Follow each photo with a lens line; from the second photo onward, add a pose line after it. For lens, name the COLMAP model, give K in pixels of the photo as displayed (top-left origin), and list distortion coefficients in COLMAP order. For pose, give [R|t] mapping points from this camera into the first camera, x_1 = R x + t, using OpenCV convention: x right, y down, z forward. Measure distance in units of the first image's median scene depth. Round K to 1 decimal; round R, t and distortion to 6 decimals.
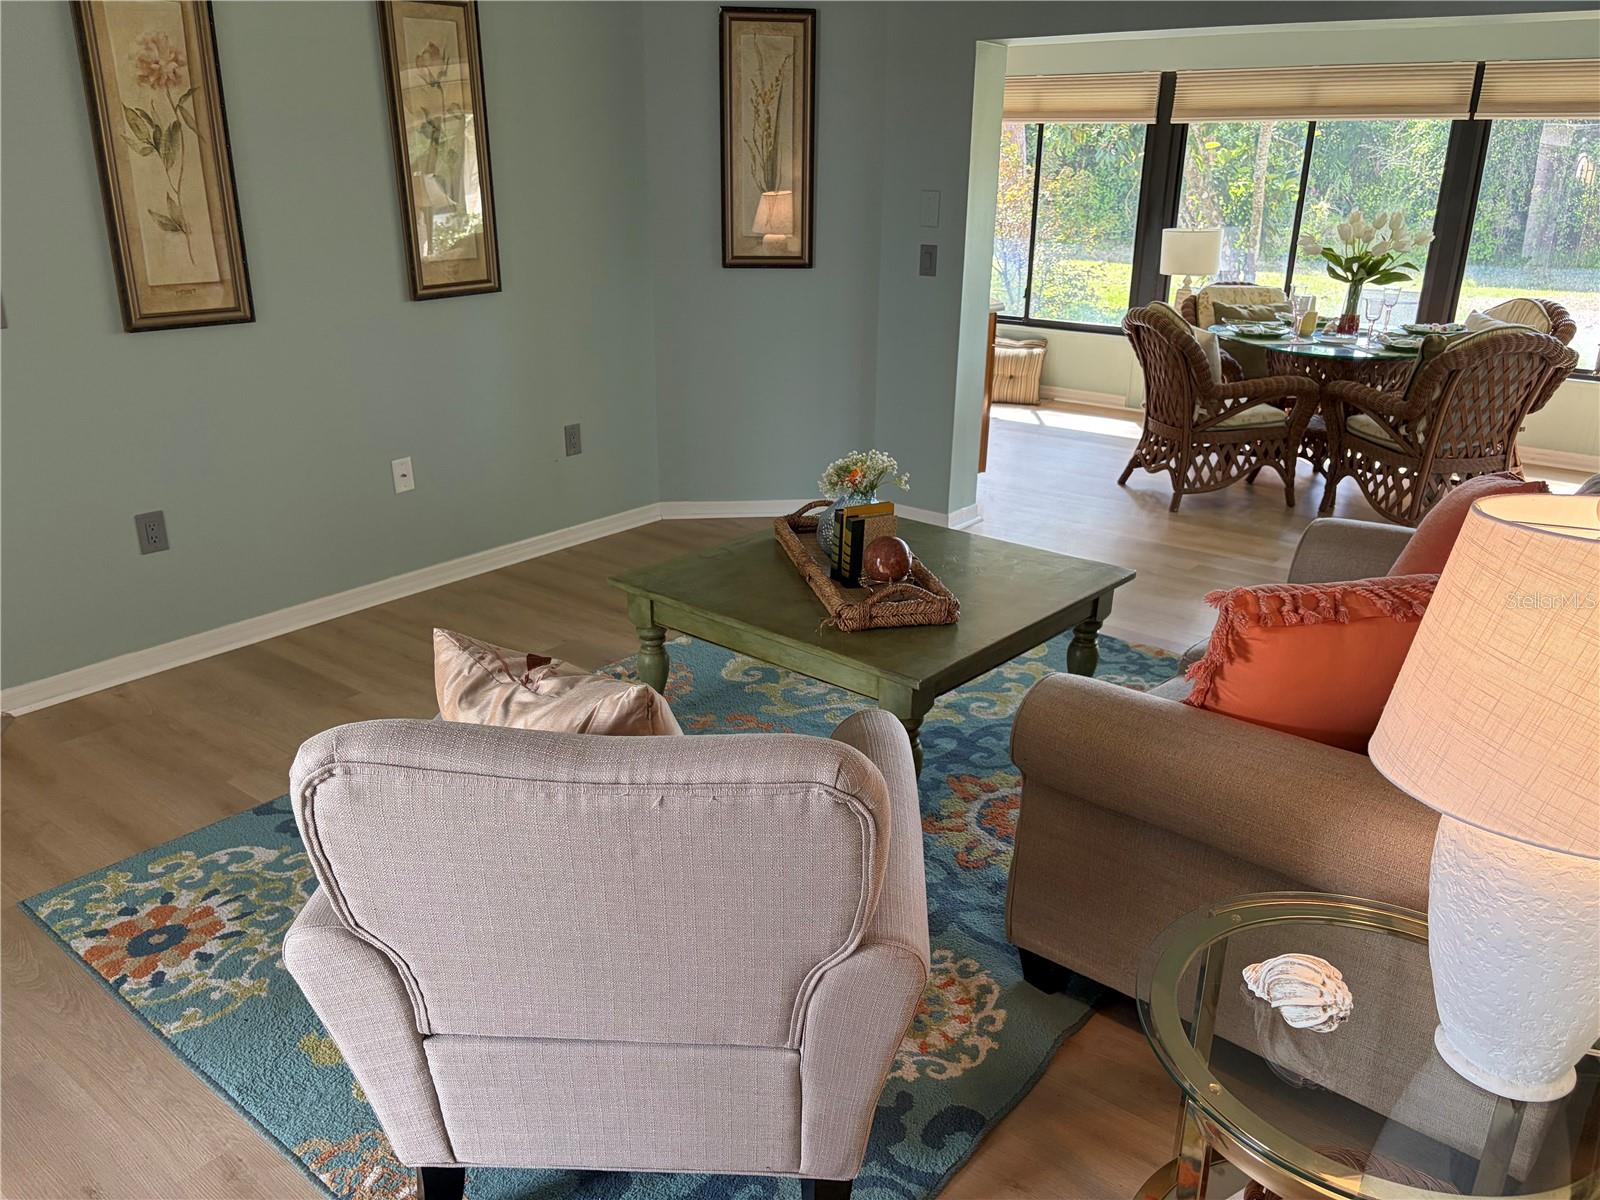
lens RADIAL K [[1213.2, 0, 799.0], [0, 1213.2, 603.2], [0, 0, 1]] dist [0.064945, -0.087488]
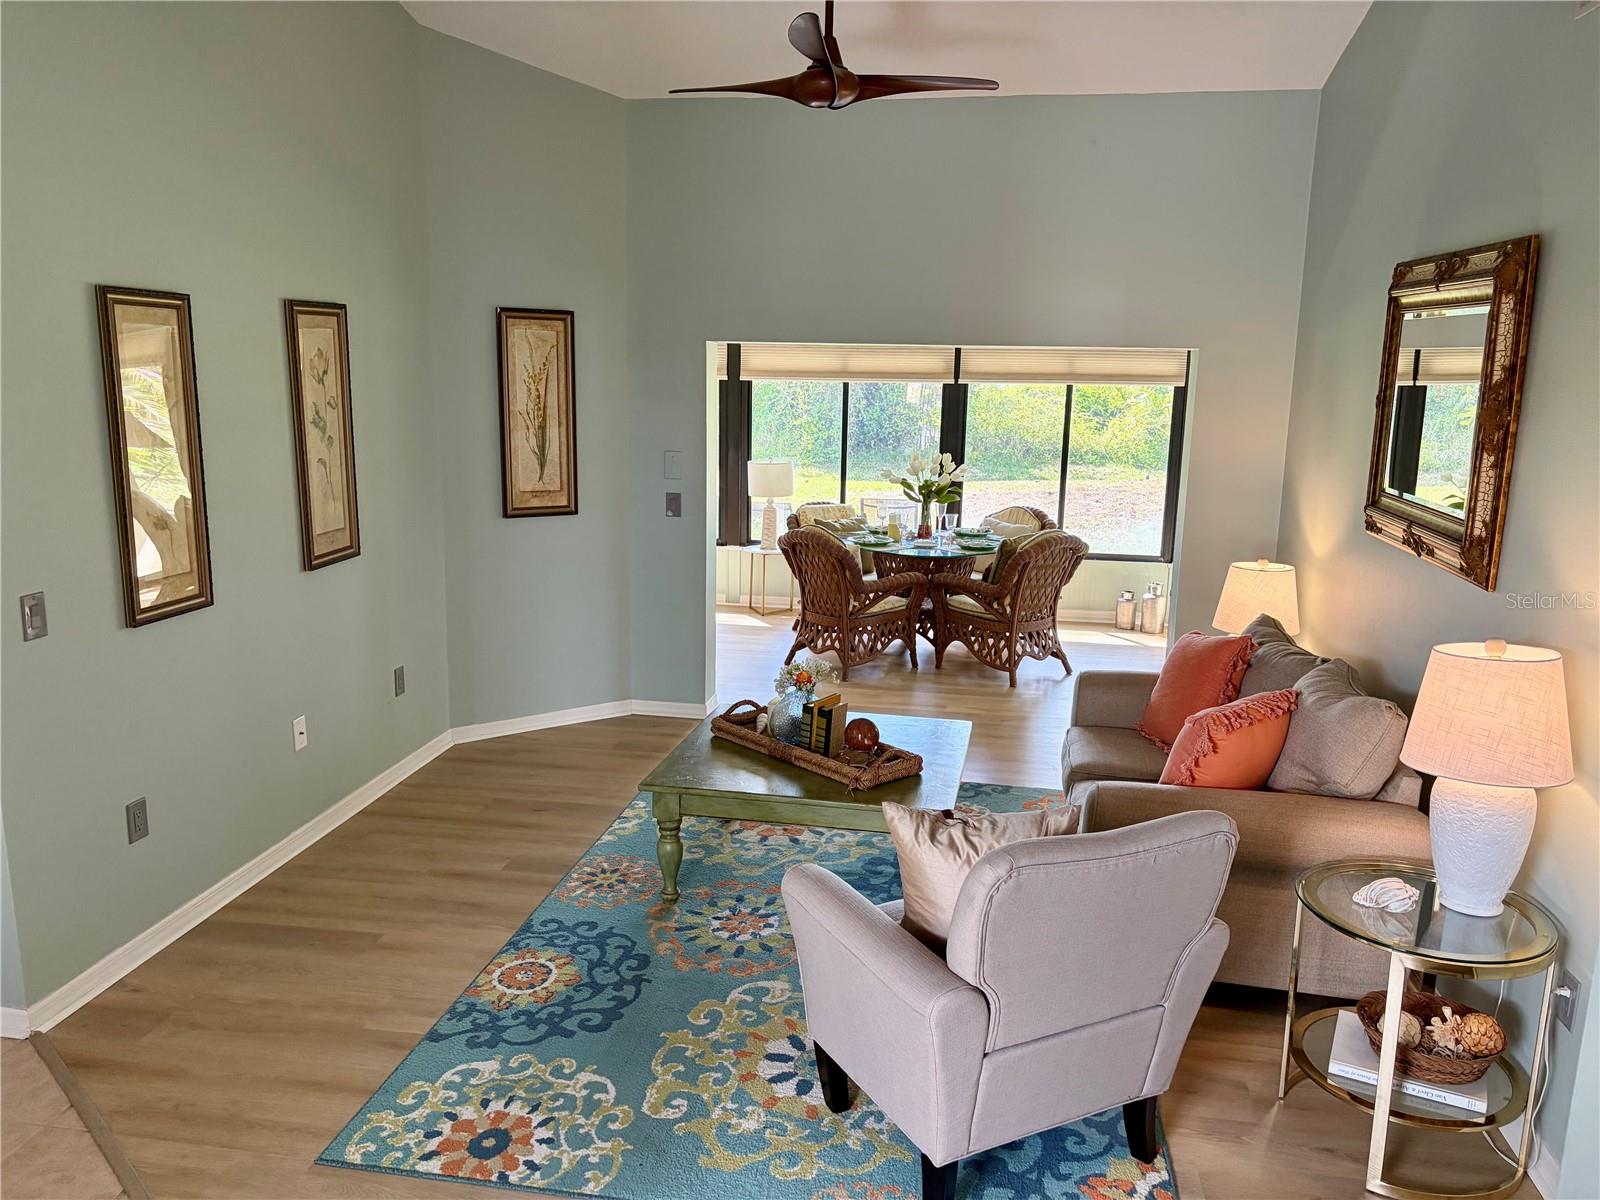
lens RADIAL K [[1213.2, 0, 799.0], [0, 1213.2, 603.2], [0, 0, 1]] dist [0.064945, -0.087488]
pose [[0.871994, -0.087905, 0.481559, -0.392169], [0.159826, 0.980959, -0.110342, -0.026121], [-0.462690, 0.173183, 0.869440, -0.116495]]
